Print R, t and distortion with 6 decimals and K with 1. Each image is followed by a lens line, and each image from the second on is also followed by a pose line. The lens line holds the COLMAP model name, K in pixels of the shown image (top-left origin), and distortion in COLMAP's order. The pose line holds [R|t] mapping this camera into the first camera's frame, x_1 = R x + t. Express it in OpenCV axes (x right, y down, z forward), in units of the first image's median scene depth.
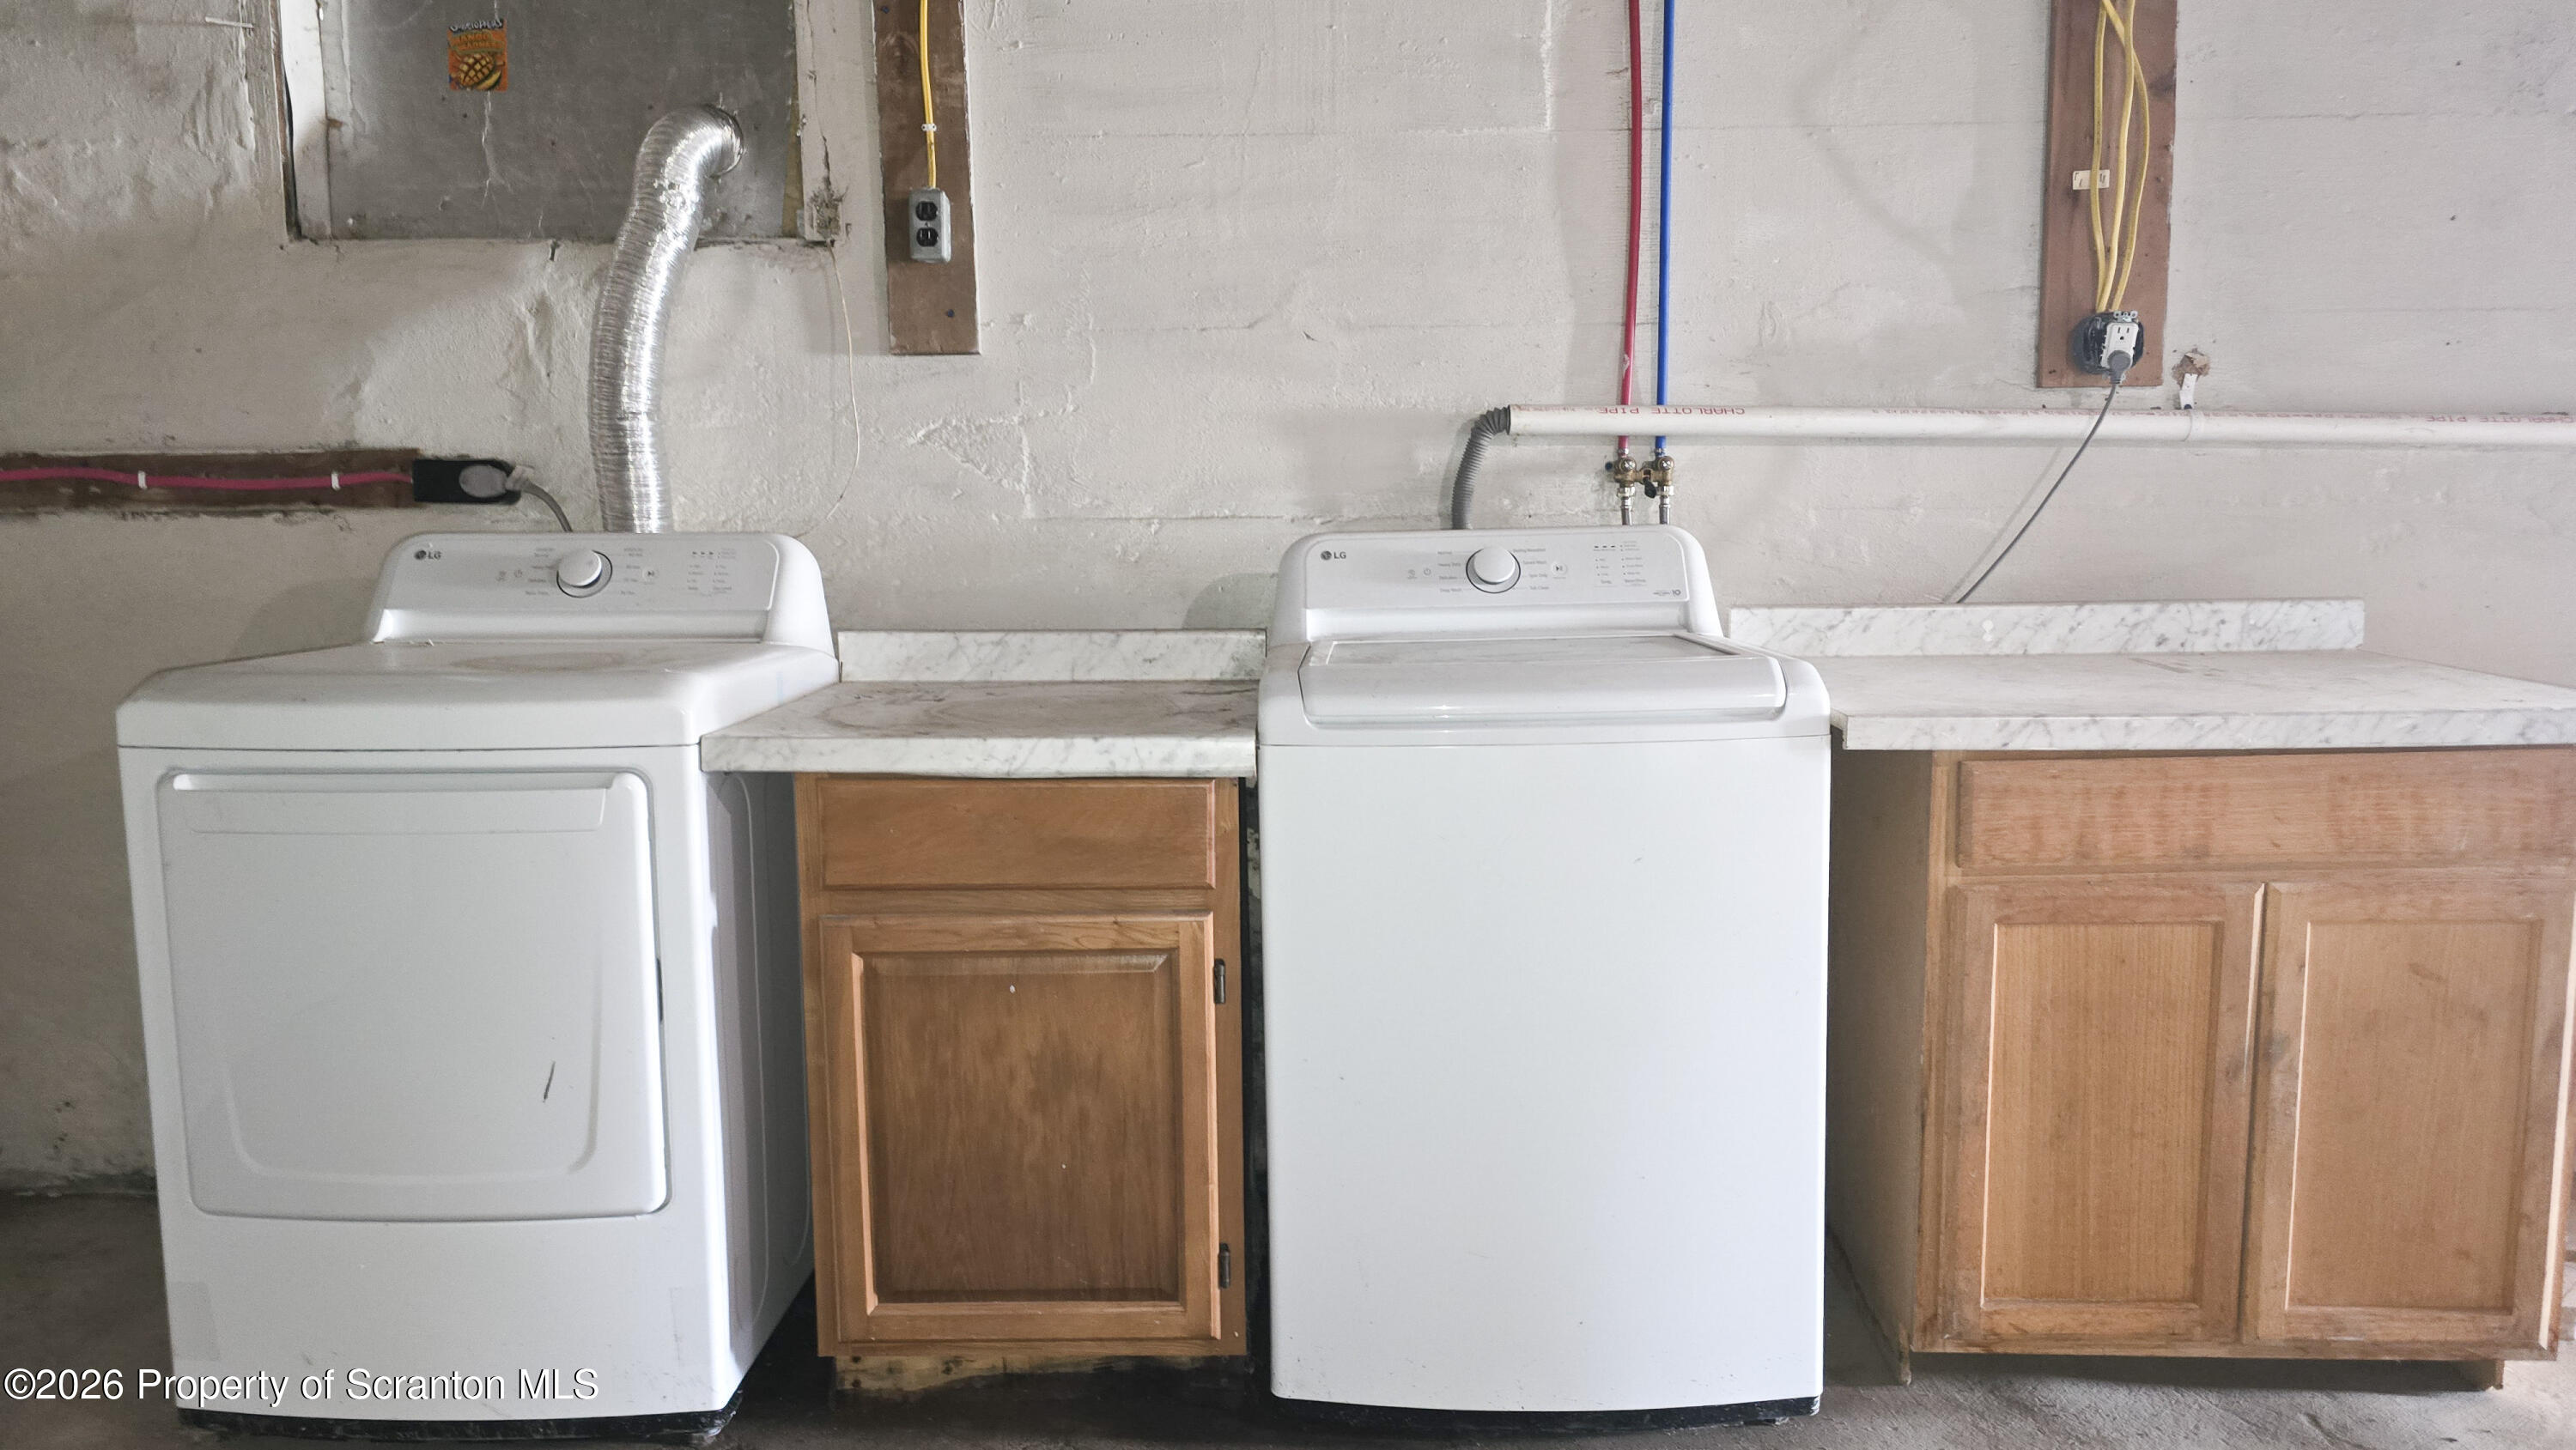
lens RADIAL K [[1728.3, 0, 1256.3], [0, 1728.3, 736.4], [0, 0, 1]] dist [0.051793, -0.050424]
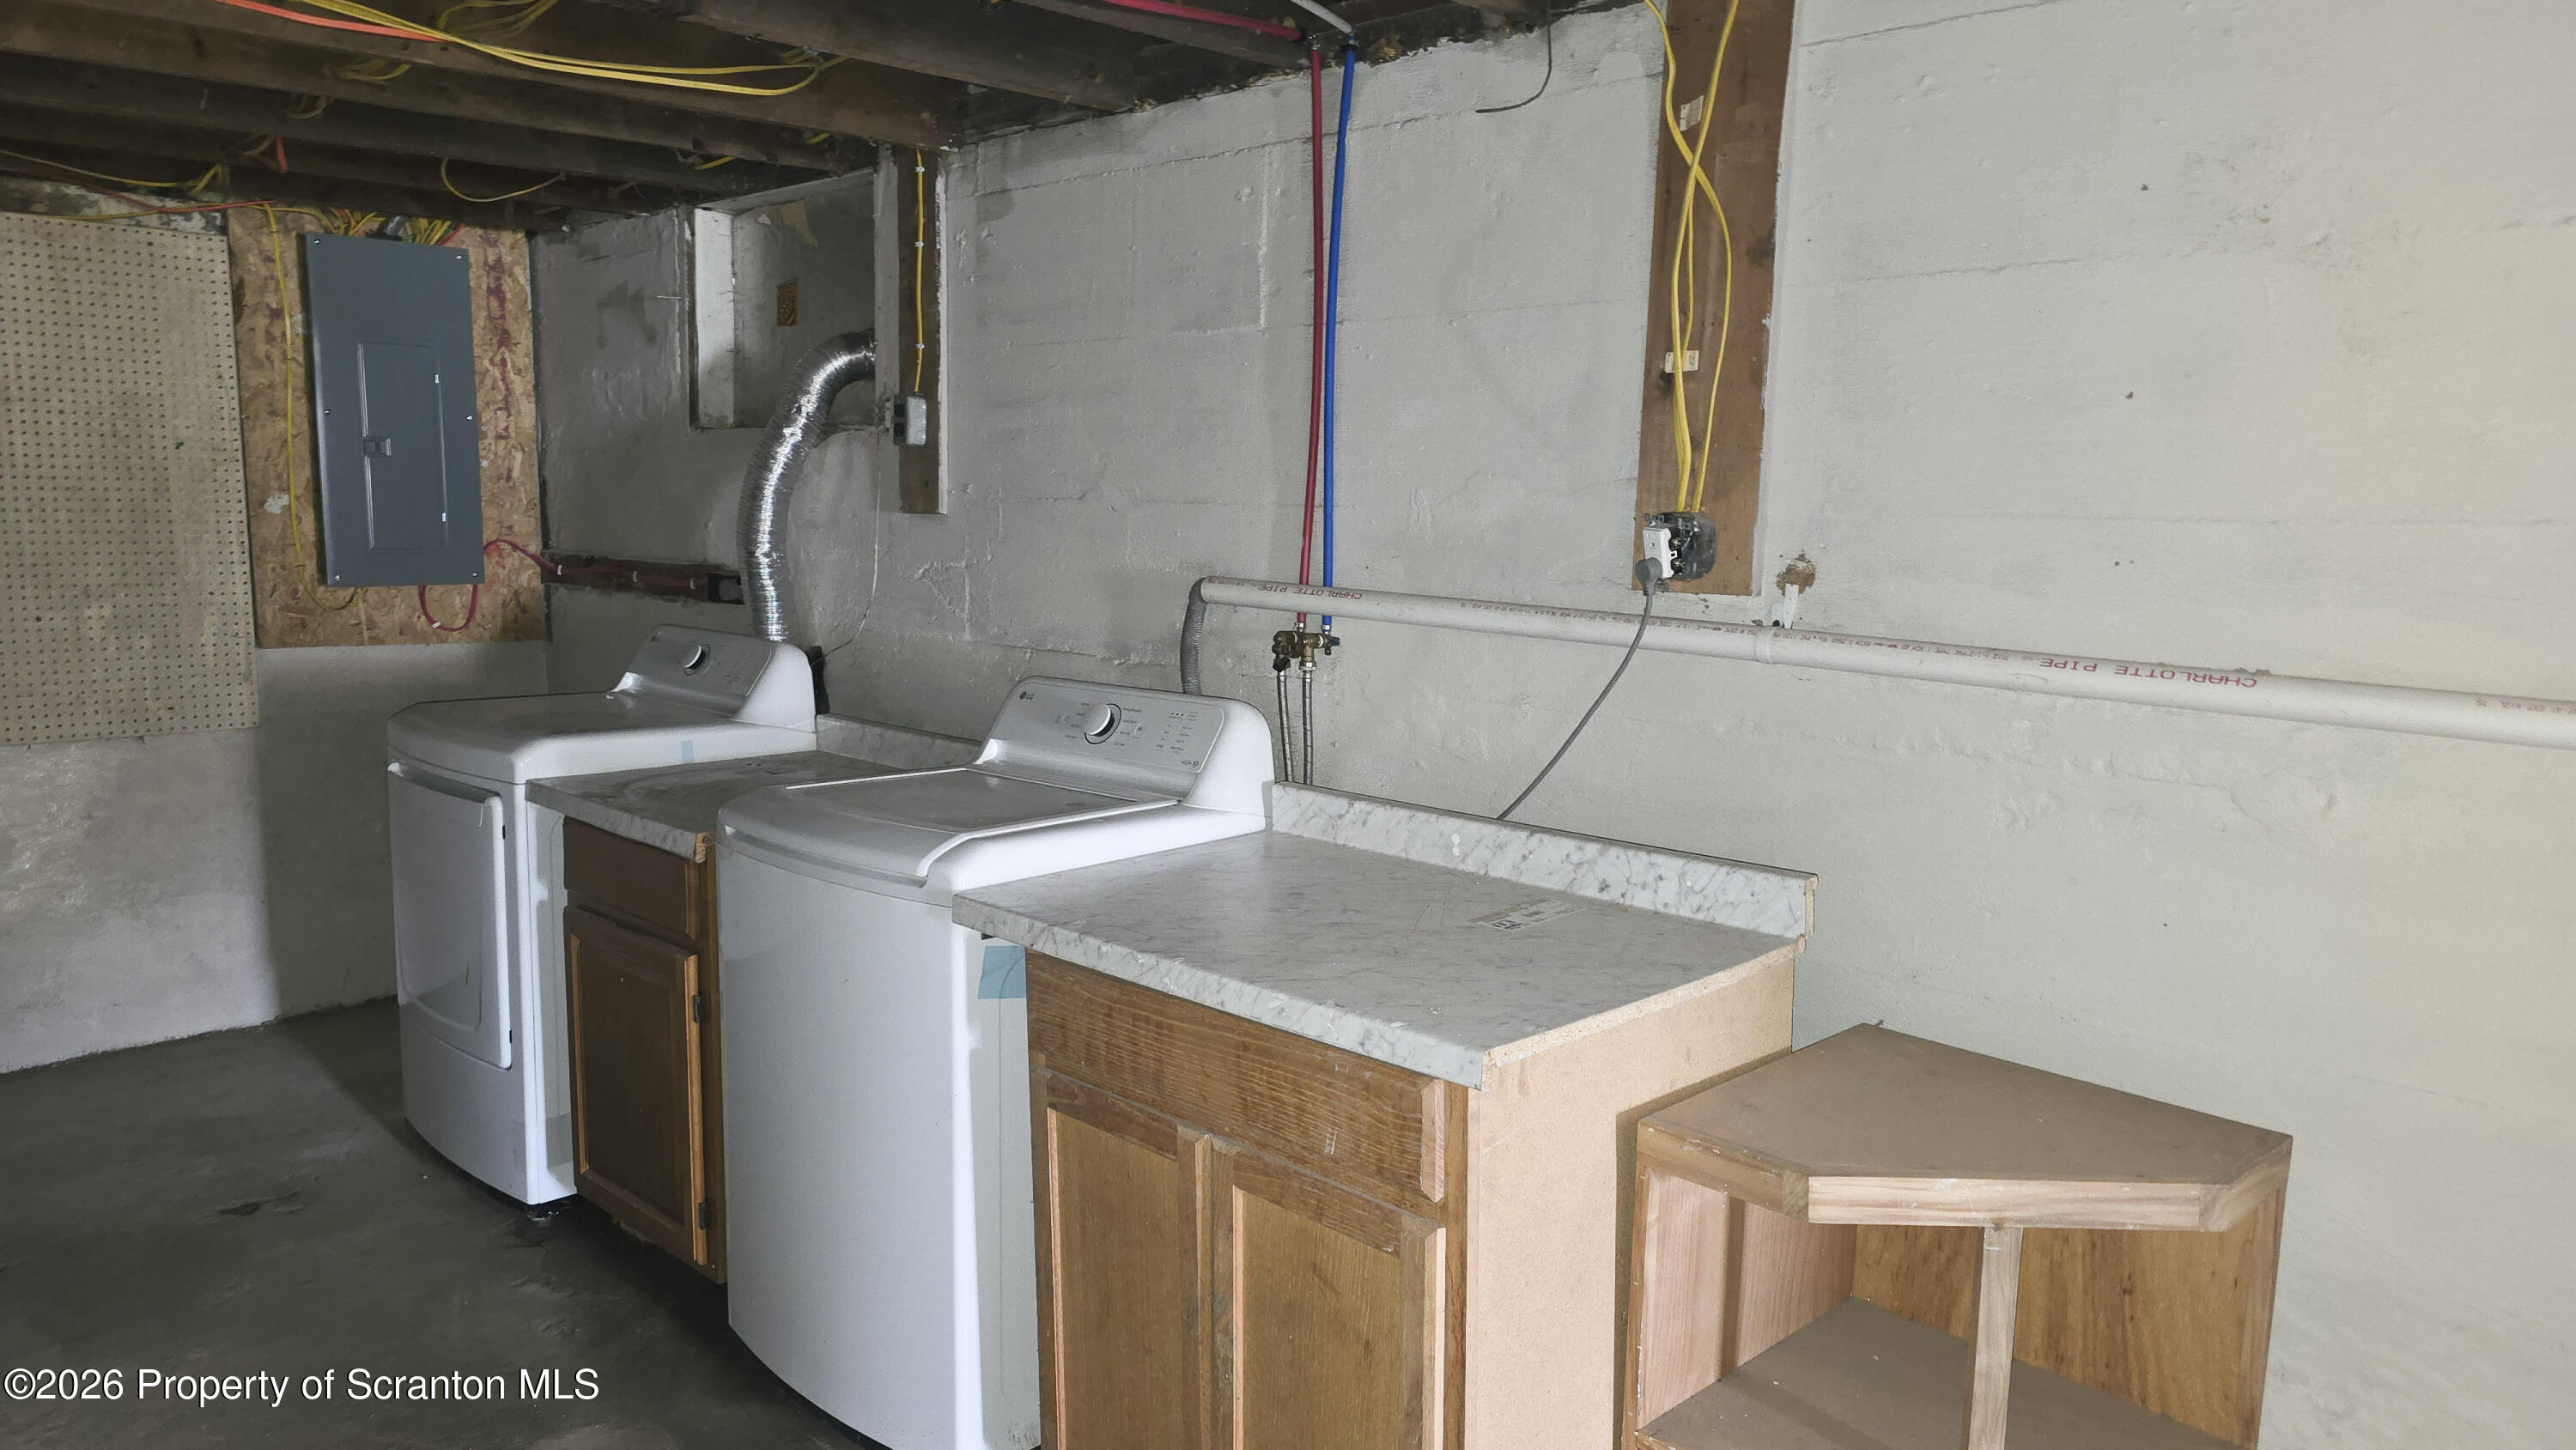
lens RADIAL K [[1728.3, 0, 1256.3], [0, 1728.3, 736.4], [0, 0, 1]] dist [0.051793, -0.050424]
pose [[0.723113, 0.117465, -0.680668, 0.948736], [-0.118808, 0.991899, 0.044958, -0.144419], [0.680435, 0.048359, 0.731211, 0.217803]]
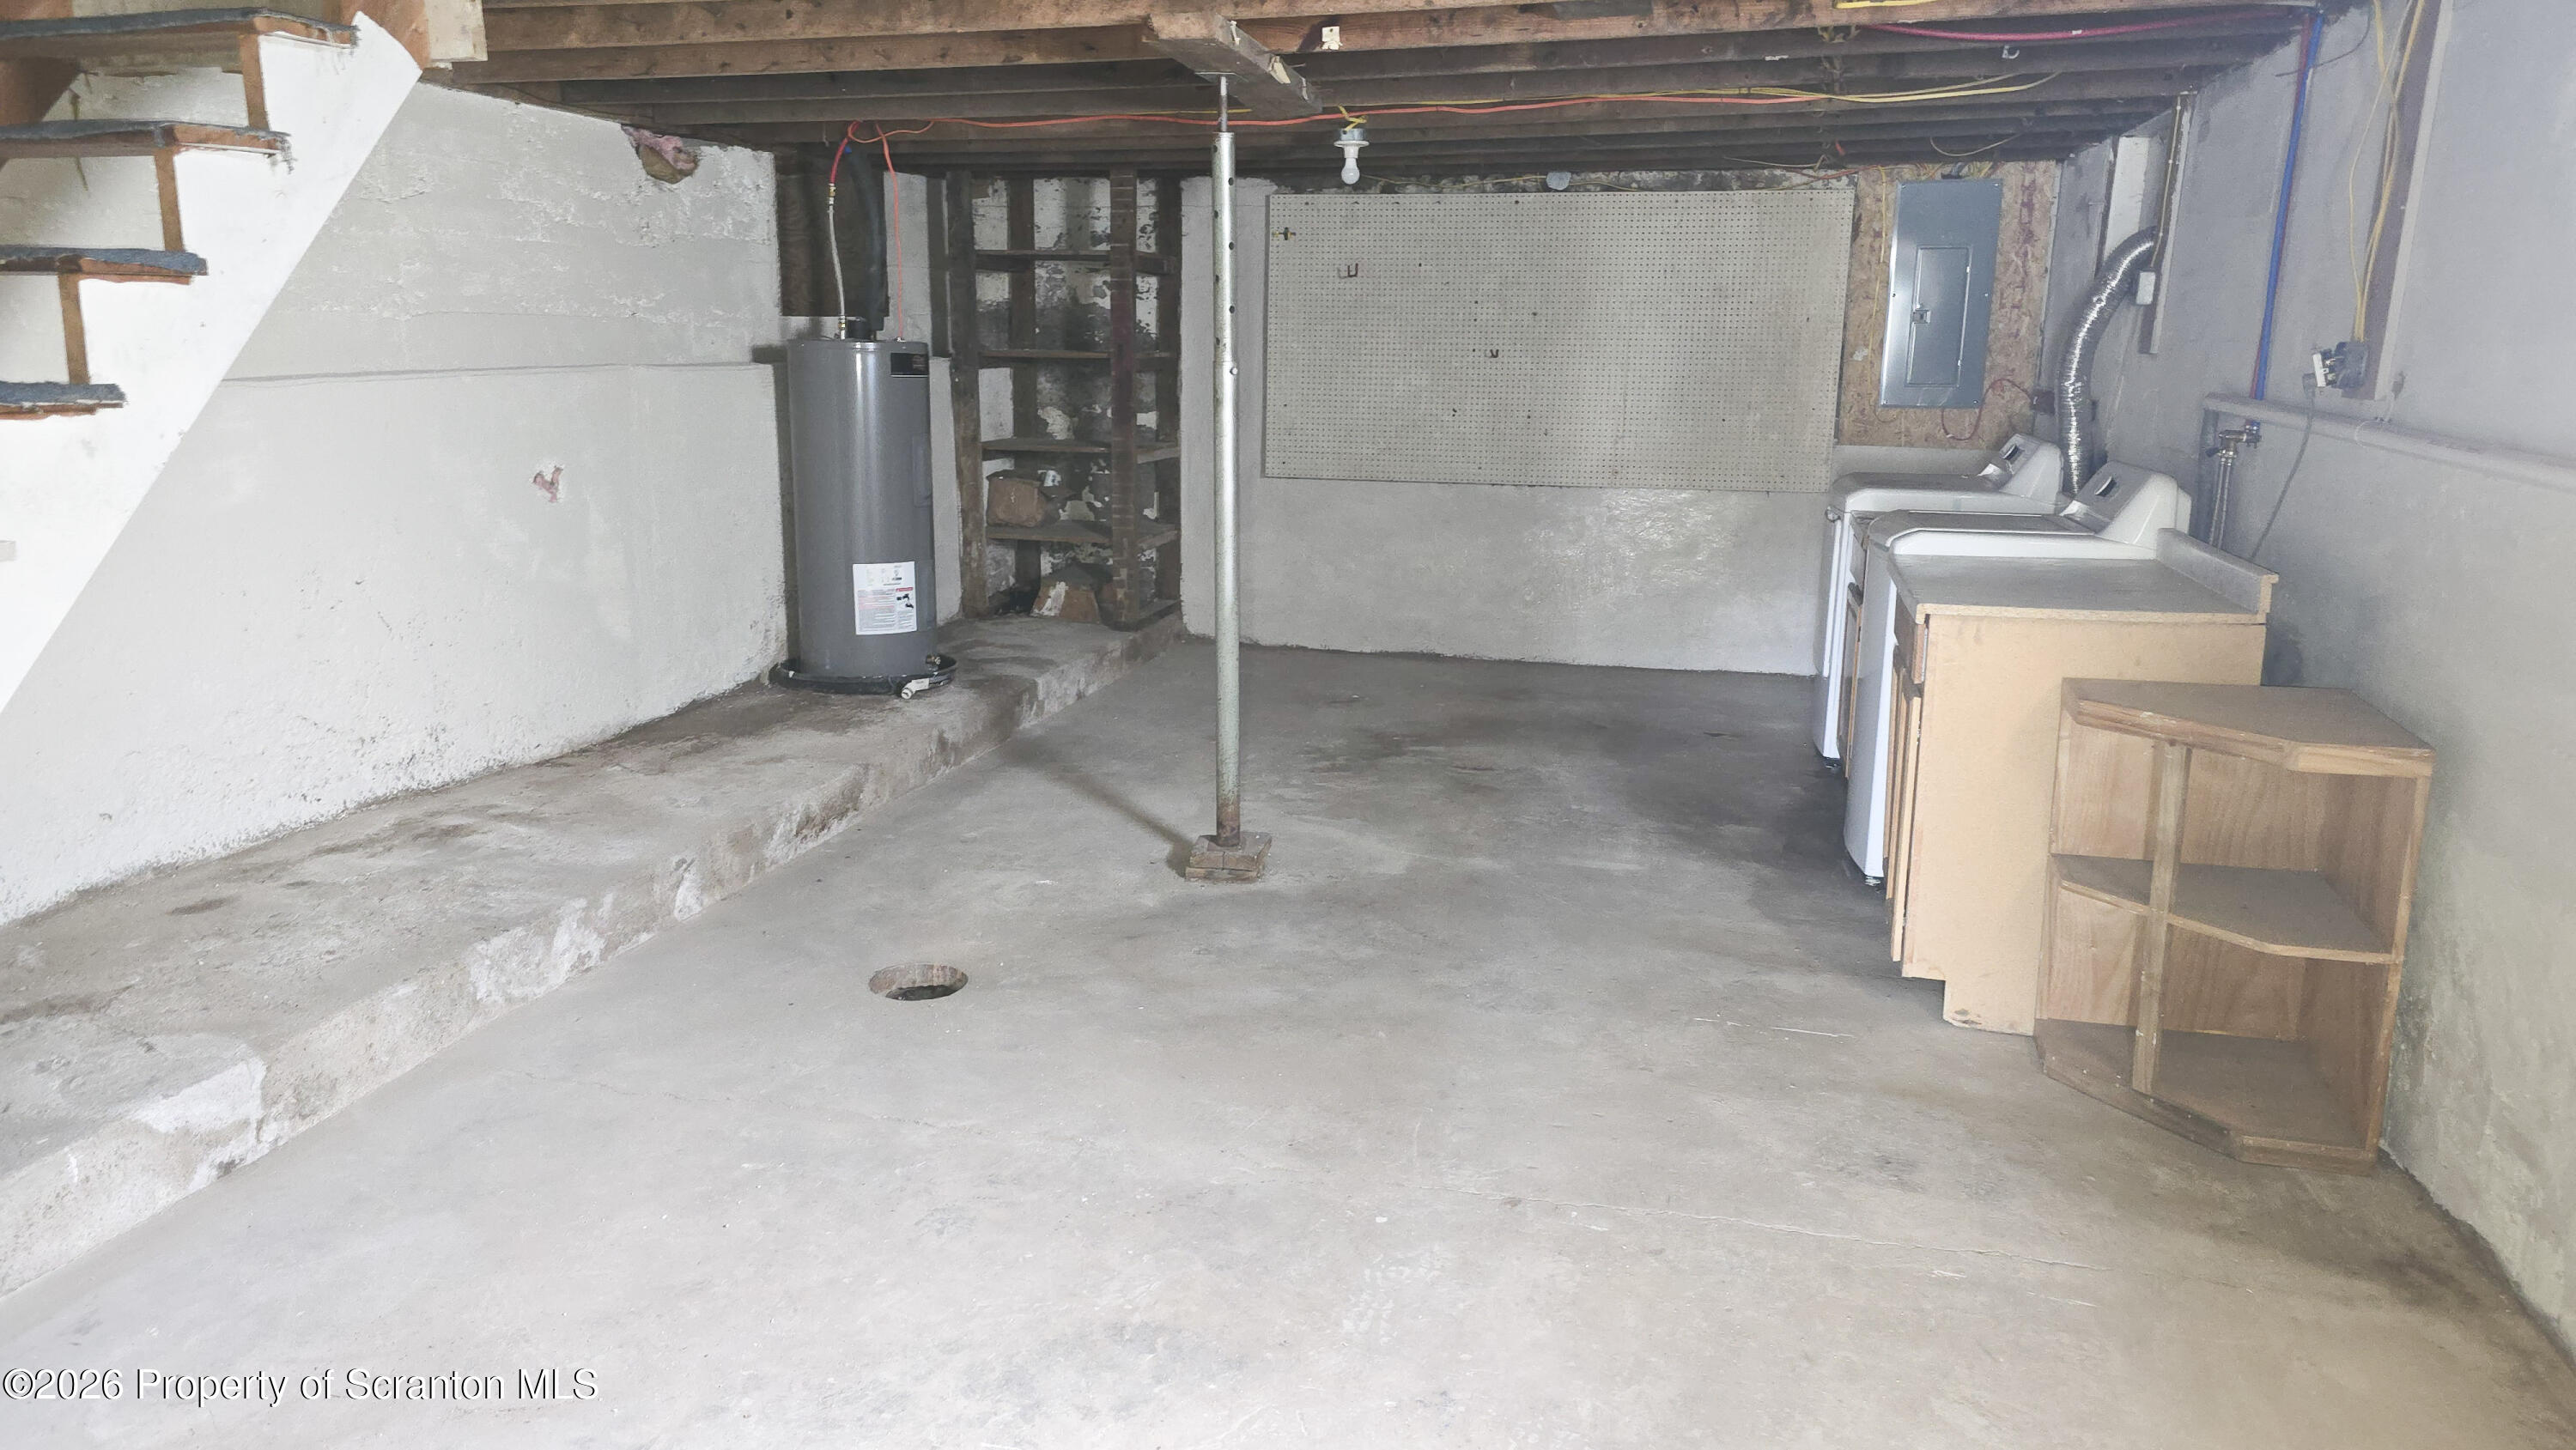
lens RADIAL K [[1728.3, 0, 1256.3], [0, 1728.3, 736.4], [0, 0, 1]] dist [0.051793, -0.050424]
pose [[-0.245335, 0.224821, -0.943009, 1.995889], [-0.139000, 0.954529, 0.263730, -0.194378], [0.959421, 0.195781, -0.202929, 0.552042]]
